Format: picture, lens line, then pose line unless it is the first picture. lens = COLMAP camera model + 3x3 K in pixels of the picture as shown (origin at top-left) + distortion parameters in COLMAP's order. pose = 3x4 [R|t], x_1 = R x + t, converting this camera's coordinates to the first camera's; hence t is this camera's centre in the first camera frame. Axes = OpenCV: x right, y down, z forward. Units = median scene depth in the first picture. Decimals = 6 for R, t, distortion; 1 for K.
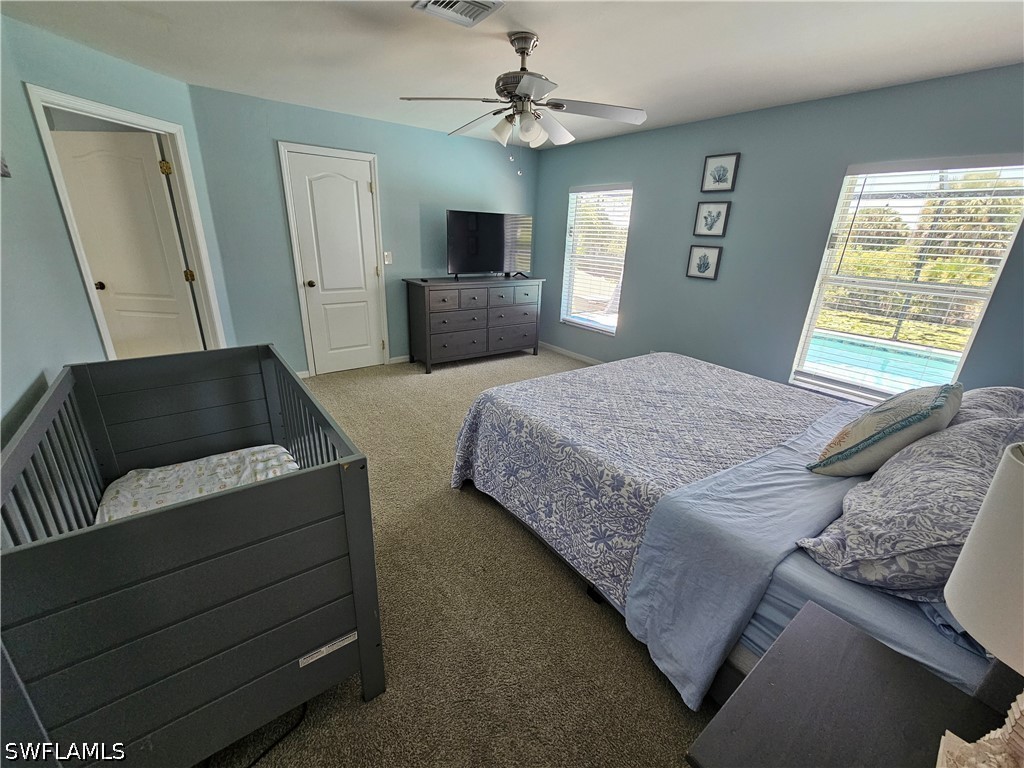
lens RADIAL K [[417.6, 0, 512.1], [0, 417.6, 381.8], [0, 0, 1]] dist [0.000280, -0.000350]
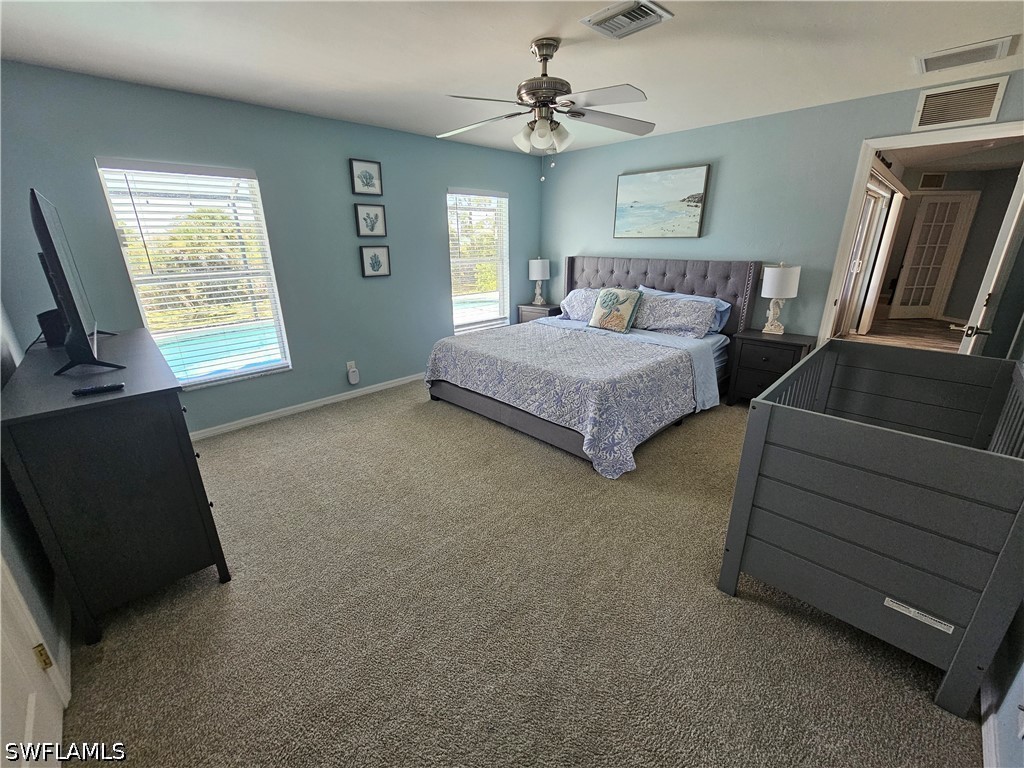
lens RADIAL K [[419.5, 0, 508.4], [0, 419.5, 380.1], [0, 0, 1]] dist [-0.002944, -0.000341]
pose [[-0.122922, -0.351266, 0.928172, -0.713710], [0.345452, 0.861628, 0.371832, -0.322942], [-0.930351, 0.366346, 0.015432, 0.825697]]
